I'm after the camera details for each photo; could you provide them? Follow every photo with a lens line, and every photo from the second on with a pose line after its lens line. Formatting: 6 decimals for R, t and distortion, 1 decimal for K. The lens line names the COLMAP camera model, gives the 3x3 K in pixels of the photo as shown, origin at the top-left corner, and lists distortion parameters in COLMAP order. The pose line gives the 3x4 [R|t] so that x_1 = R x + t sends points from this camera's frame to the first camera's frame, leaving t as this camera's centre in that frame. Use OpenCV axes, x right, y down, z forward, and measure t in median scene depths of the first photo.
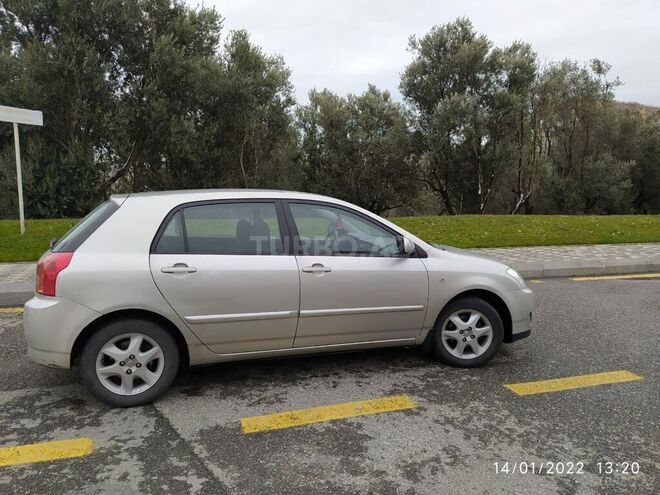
lens RADIAL K [[494.0, 0, 322.9], [0, 494.0, 261.7], [0, 0, 1]] dist [0.017519, -0.000772]
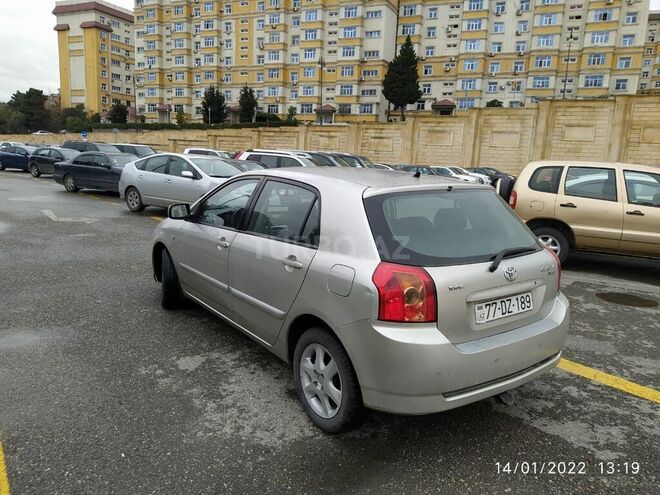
lens RADIAL K [[498.0, 0, 333.2], [0, 498.0, 248.4], [0, 0, 1]] dist [0.092315, -0.121845]
pose [[-0.326362, -0.194160, 0.925089, -1.359634], [0.090111, 0.967829, 0.234921, -0.292166], [-0.940940, 0.160029, -0.298366, 1.736964]]
